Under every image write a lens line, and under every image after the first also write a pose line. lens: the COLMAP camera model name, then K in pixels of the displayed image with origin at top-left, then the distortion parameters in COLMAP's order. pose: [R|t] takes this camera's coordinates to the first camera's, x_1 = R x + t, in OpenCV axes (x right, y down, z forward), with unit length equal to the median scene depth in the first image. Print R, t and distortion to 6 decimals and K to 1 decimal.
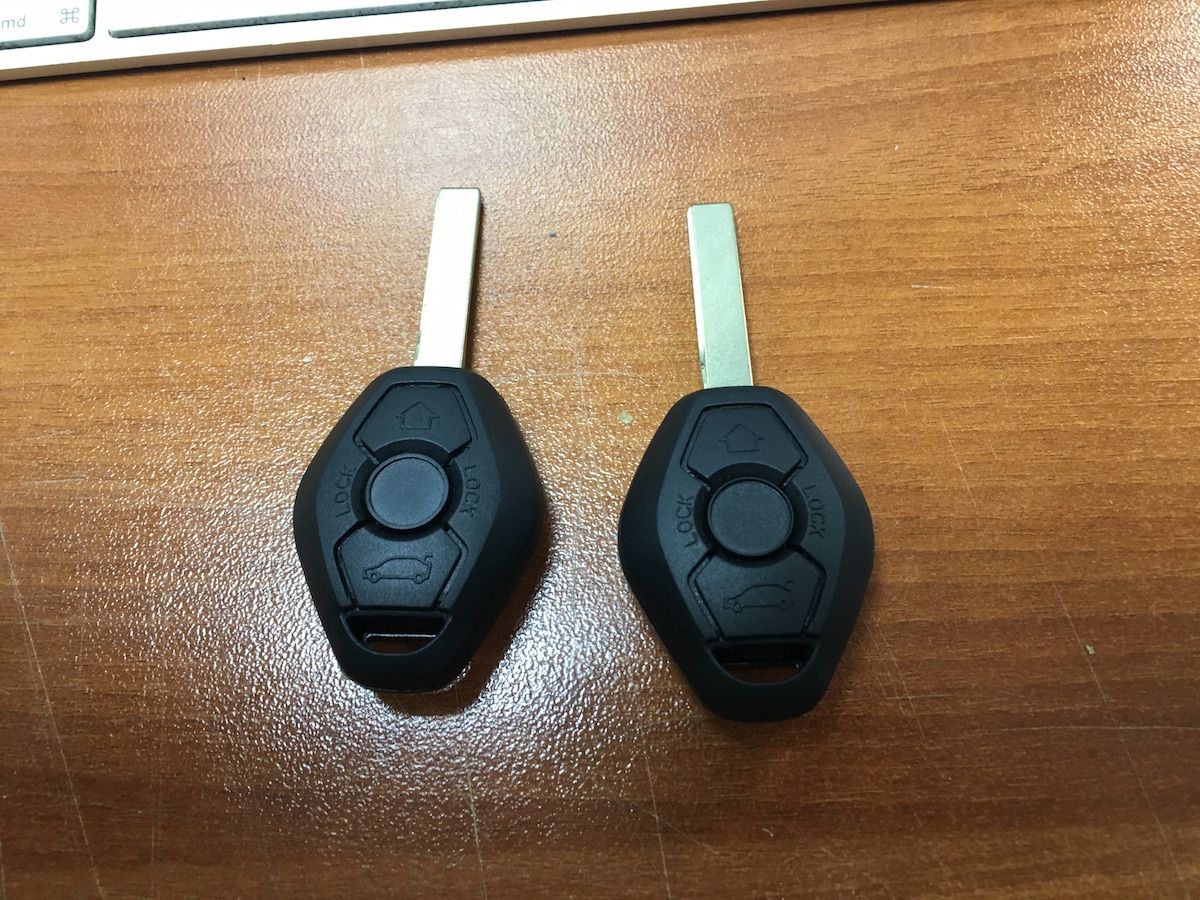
lens RADIAL K [[1014.9, 0, 601.1], [0, 1014.9, 447.4], [0, 0, 1]] dist [0.053571, -0.092958]
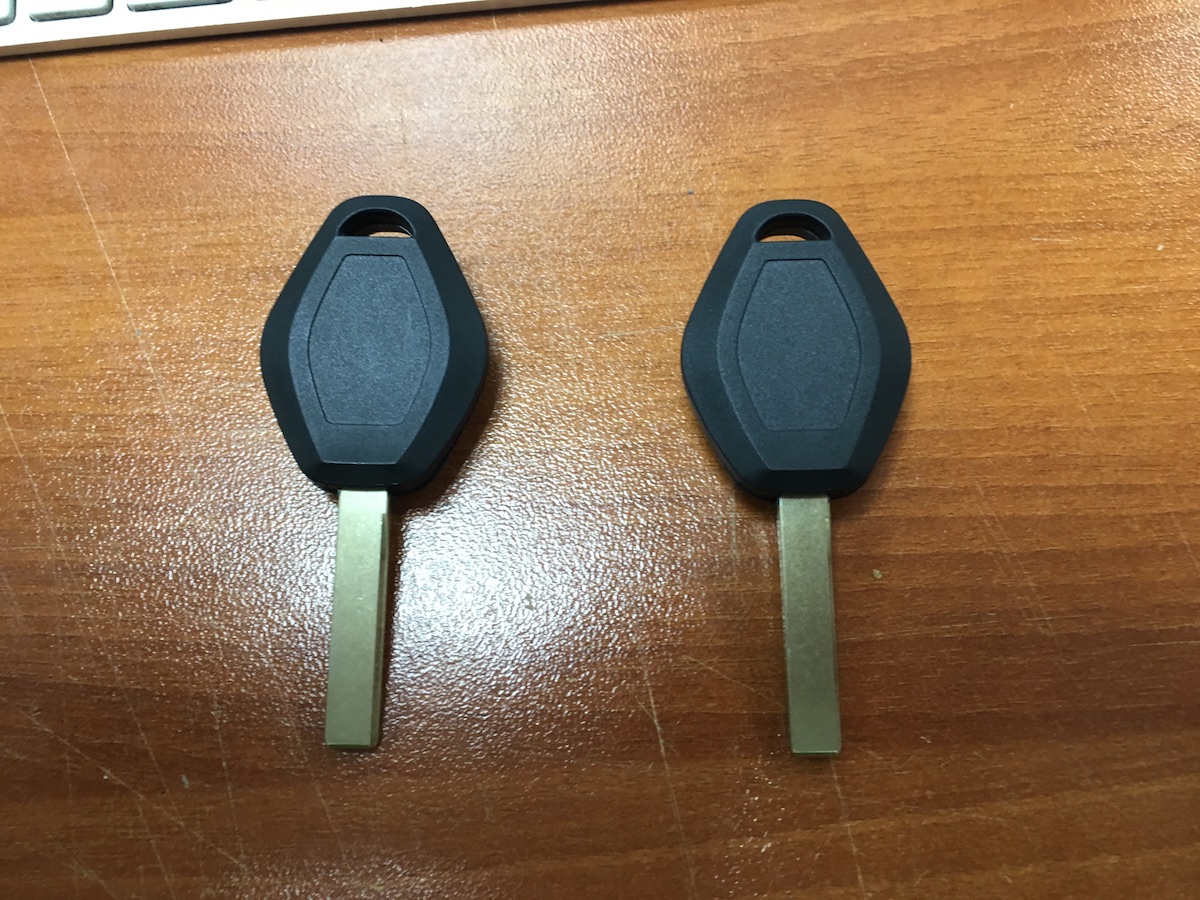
lens RADIAL K [[1014.9, 0, 590.9], [0, 1014.9, 458.7], [0, 0, 1]] dist [0.053571, -0.092958]
pose [[0.999655, -0.011624, 0.023539, -0.184728], [0.010233, 0.998243, 0.058369, 0.003473], [-0.024176, -0.058108, 0.998018, -0.066523]]
